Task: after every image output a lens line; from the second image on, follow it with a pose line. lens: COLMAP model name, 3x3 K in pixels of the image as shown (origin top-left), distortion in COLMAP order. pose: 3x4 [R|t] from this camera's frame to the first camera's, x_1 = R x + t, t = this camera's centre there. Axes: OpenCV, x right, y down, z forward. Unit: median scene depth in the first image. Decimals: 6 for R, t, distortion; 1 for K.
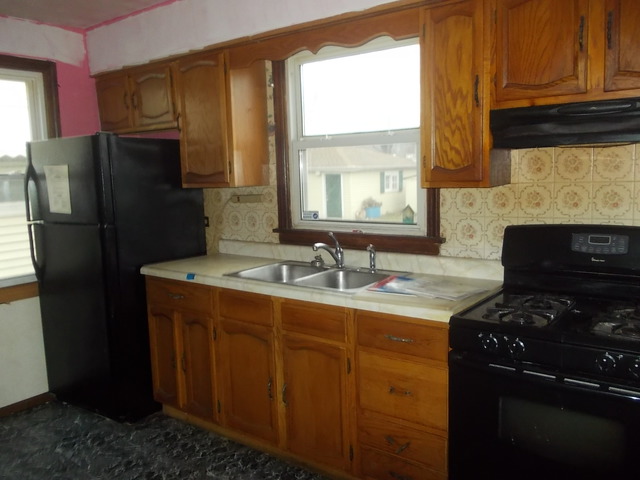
lens RADIAL K [[548.0, 0, 321.4], [0, 548.0, 240.6], [0, 0, 1]] dist [0.004159, -0.014378]
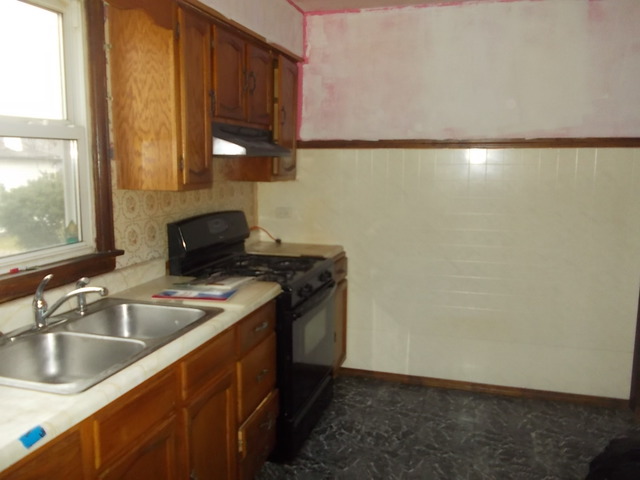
lens RADIAL K [[548.0, 0, 321.4], [0, 548.0, 240.6], [0, 0, 1]] dist [0.004159, -0.014378]
pose [[-0.357816, -0.100857, 0.928330, -0.417204], [0.124225, 0.980172, 0.154371, -0.066599], [-0.925492, 0.170558, -0.338192, 0.580204]]
